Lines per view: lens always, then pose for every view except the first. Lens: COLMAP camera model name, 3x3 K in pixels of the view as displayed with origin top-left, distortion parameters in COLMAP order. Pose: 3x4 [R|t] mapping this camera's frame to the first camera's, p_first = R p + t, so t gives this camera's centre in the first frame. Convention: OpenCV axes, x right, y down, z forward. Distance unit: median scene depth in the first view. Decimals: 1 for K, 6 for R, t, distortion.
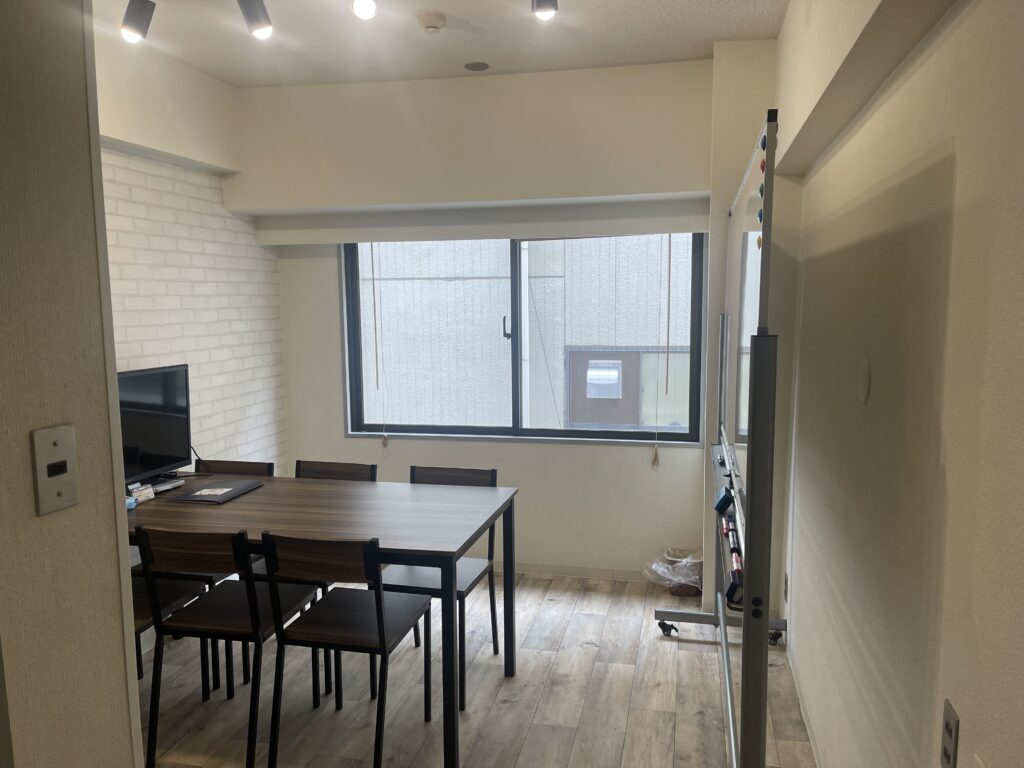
lens RADIAL K [[775.8, 0, 512.8], [0, 775.8, 385.8], [0, 0, 1]] dist [0.042801, -0.004293]
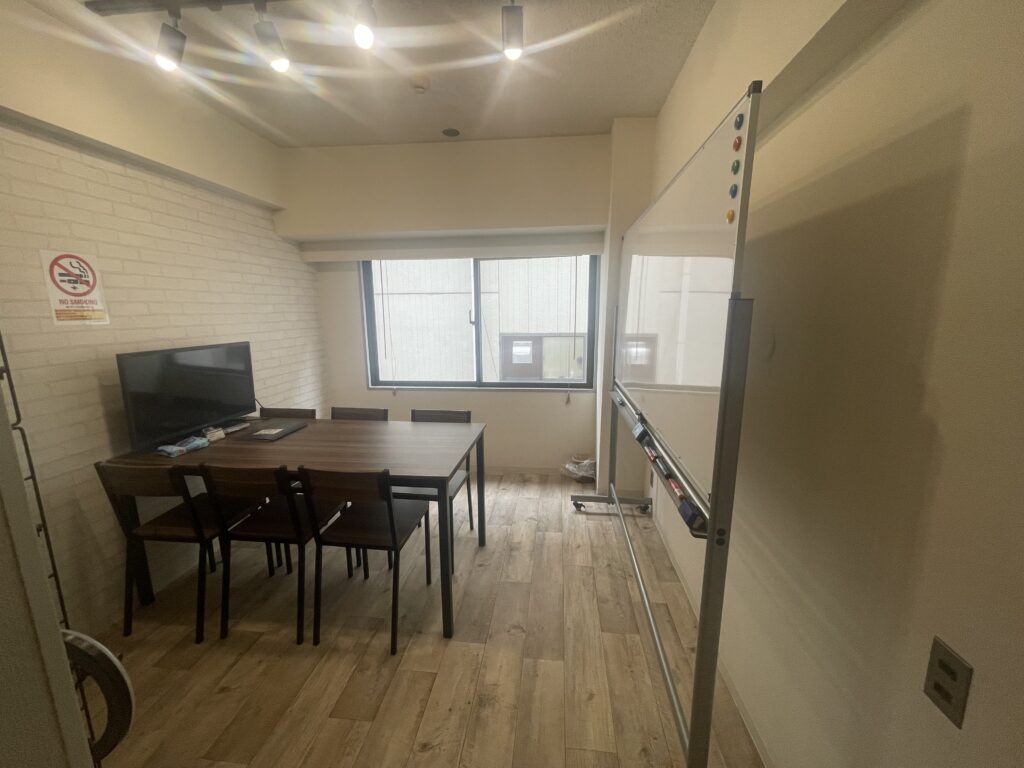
lens RADIAL K [[414.2, 0, 510.5], [0, 414.2, 386.6], [0, 0, 1]] dist [-0.002477, 0.000211]
pose [[0.994107, -0.018306, 0.106846, -0.027455], [0.010743, 0.997423, 0.070933, 0.005905], [-0.107869, -0.069367, 0.991742, 0.199421]]
